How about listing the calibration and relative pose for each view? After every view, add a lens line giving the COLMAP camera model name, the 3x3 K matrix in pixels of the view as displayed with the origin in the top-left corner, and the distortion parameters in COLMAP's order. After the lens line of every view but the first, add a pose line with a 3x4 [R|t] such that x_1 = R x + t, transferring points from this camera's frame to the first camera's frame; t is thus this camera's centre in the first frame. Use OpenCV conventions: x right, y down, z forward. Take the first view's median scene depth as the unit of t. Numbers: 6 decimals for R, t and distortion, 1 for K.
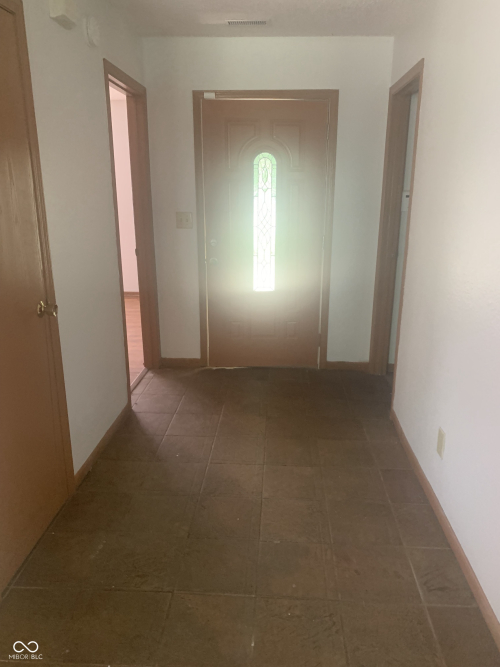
lens RADIAL K [[494.2, 0, 250.0], [0, 494.2, 327.9], [0, 0, 1]] dist [0.024328, -0.021904]
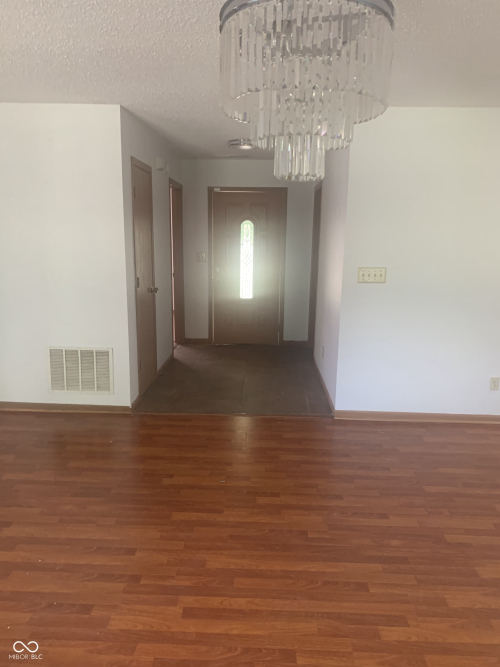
lens RADIAL K [[494.2, 0, 249.1], [0, 494.2, 335.6], [0, 0, 1]] dist [0.024328, -0.021904]
pose [[0.999444, 0.008868, 0.032148, -0.017034], [-0.006291, 0.996824, -0.079391, 0.196793], [-0.032750, 0.079144, 0.996325, -0.725715]]
